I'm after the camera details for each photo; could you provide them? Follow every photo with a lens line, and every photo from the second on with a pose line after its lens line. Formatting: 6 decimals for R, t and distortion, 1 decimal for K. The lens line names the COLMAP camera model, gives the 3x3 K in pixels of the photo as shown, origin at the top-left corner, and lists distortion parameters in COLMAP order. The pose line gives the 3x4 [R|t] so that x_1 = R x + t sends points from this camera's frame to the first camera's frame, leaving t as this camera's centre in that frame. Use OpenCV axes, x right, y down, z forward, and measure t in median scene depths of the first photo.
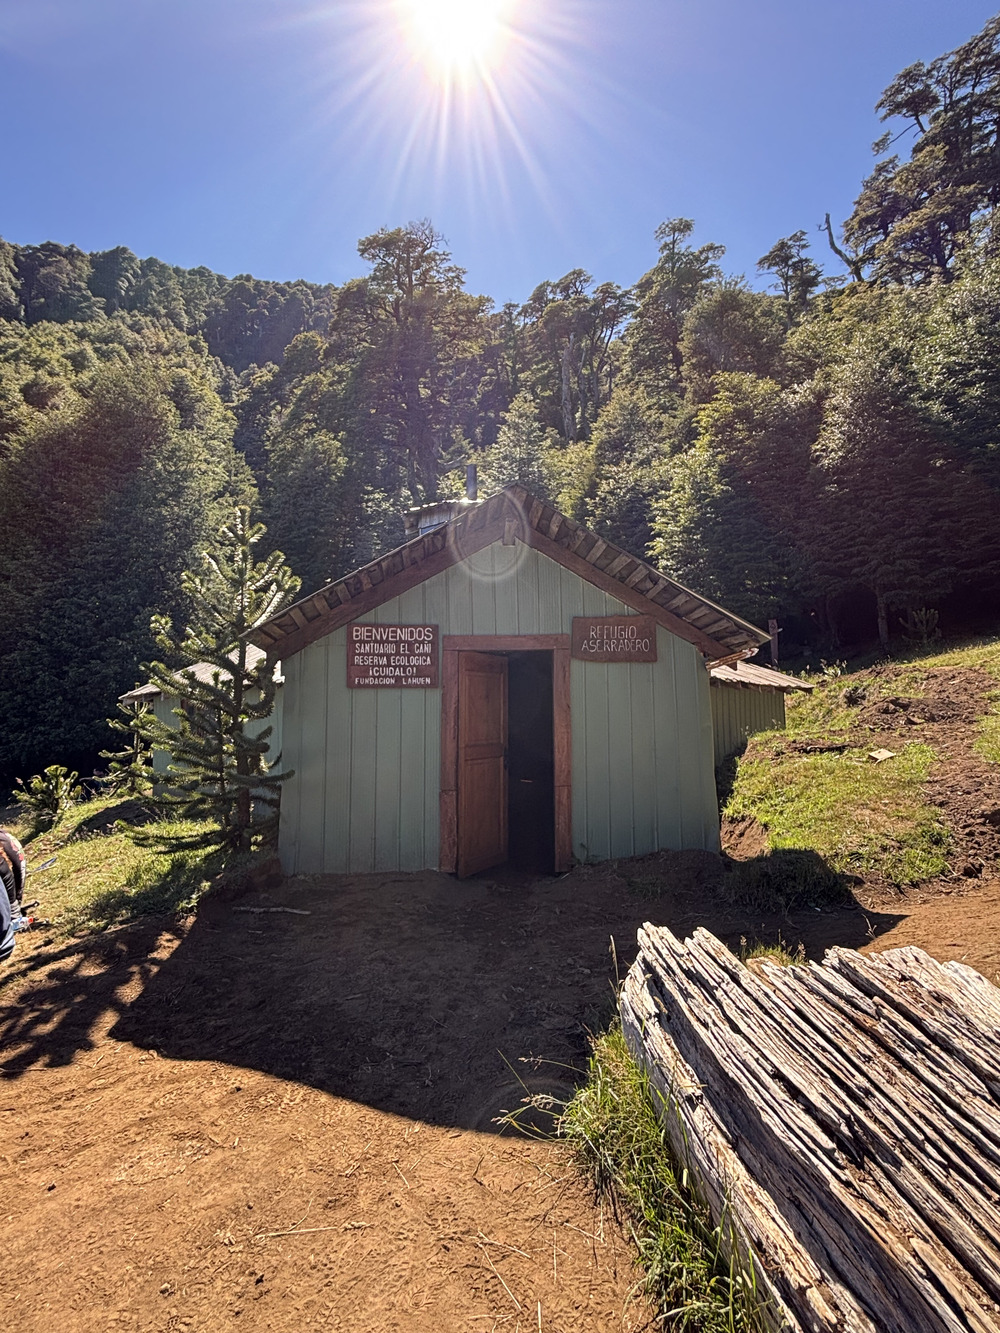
lens RADIAL K [[683.3, 0, 500.0], [0, 683.3, 666.5], [0, 0, 1]] dist [0.001311, 0.000314]
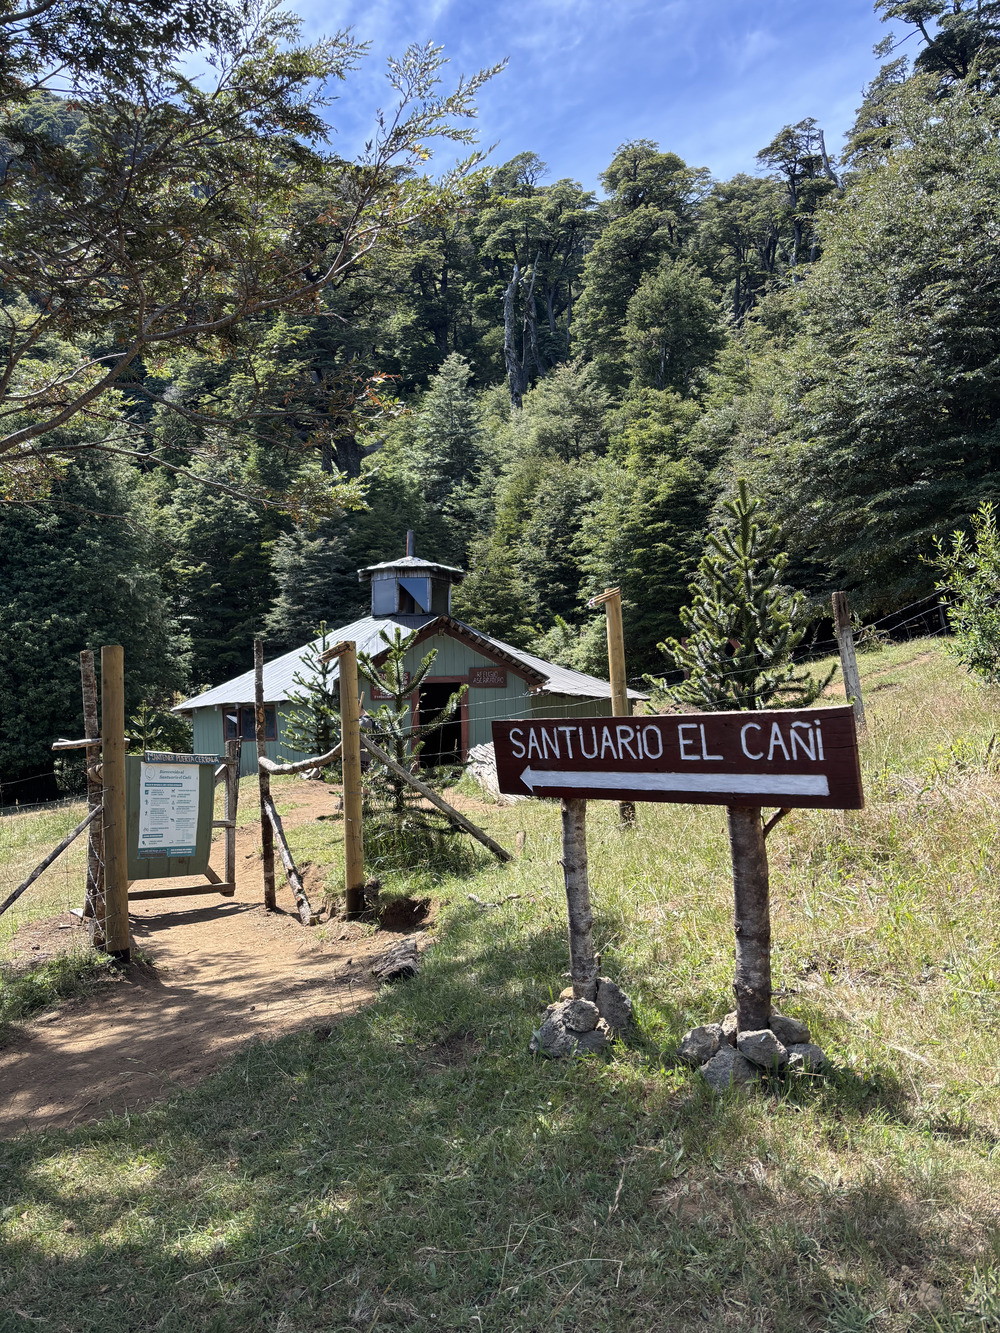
lens RADIAL K [[1003.3, 0, 500.0], [0, 1003.3, 666.5], [0, 0, 1]] dist [0.006373, 0.003360]
pose [[0.997298, -0.006461, 0.073182, -0.008917], [0.006988, 0.999951, -0.006945, -0.013270], [-0.073134, 0.007437, 0.997294, -0.567158]]
